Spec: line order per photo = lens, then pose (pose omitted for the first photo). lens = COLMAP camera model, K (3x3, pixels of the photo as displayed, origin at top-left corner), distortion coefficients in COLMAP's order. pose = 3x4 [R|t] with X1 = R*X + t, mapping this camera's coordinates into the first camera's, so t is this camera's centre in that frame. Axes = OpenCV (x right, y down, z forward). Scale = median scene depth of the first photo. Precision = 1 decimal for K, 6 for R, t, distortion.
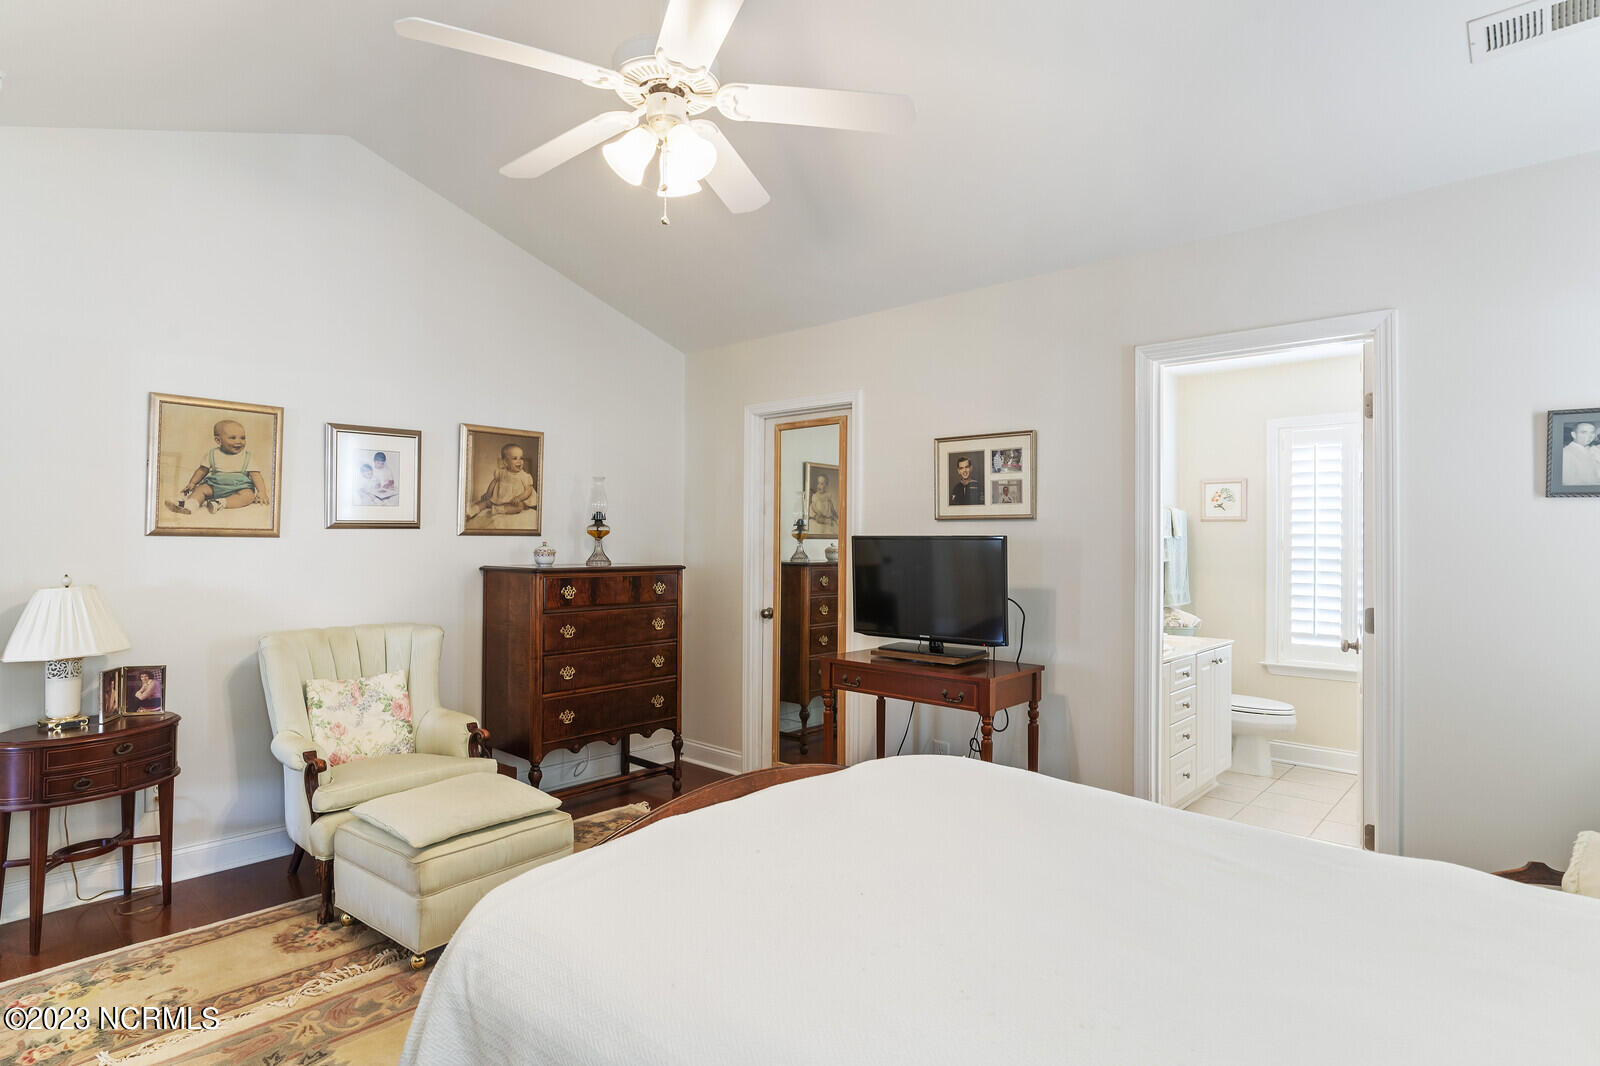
lens RADIAL K [[823.5, 0, 806.2], [0, 823.5, 538.9], [0, 0, 1]] dist [-0.000827, -0.000061]
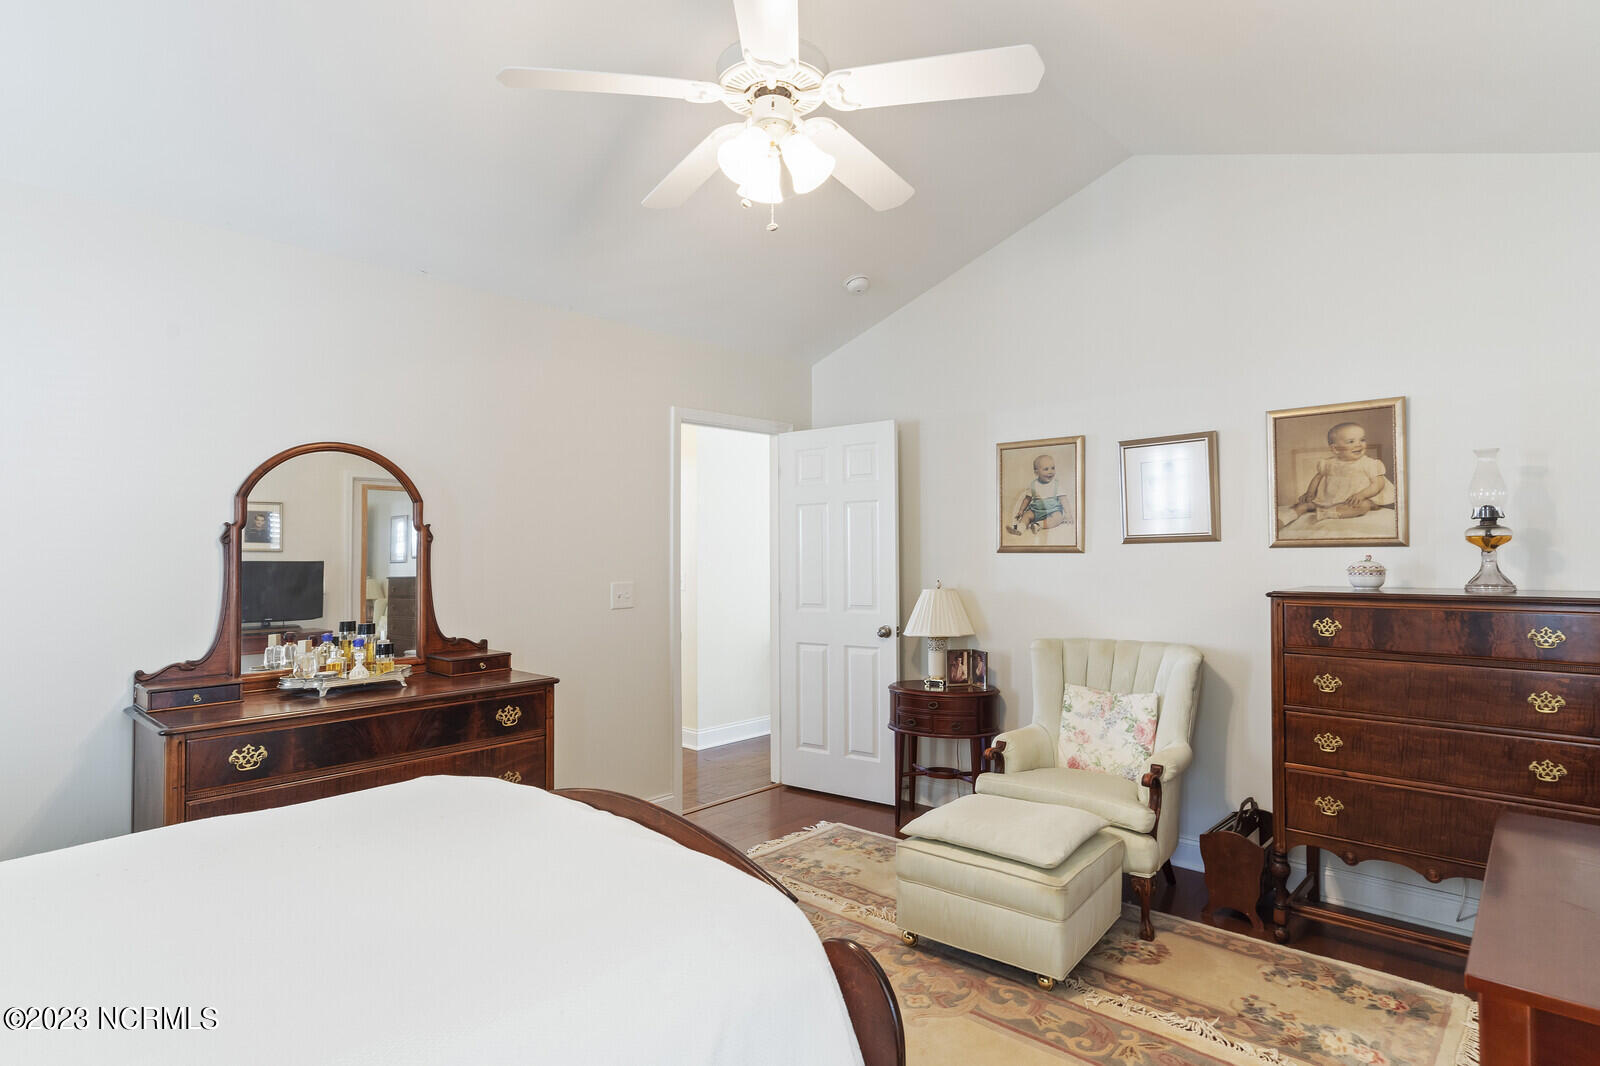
lens RADIAL K [[823.5, 0, 806.2], [0, 823.5, 538.9], [0, 0, 1]] dist [-0.000827, -0.000061]
pose [[-0.003958, -0.025980, -0.999655, 0.451181], [0.008088, 0.999629, -0.026011, 0.004907], [0.999959, -0.008188, -0.003747, 0.610023]]
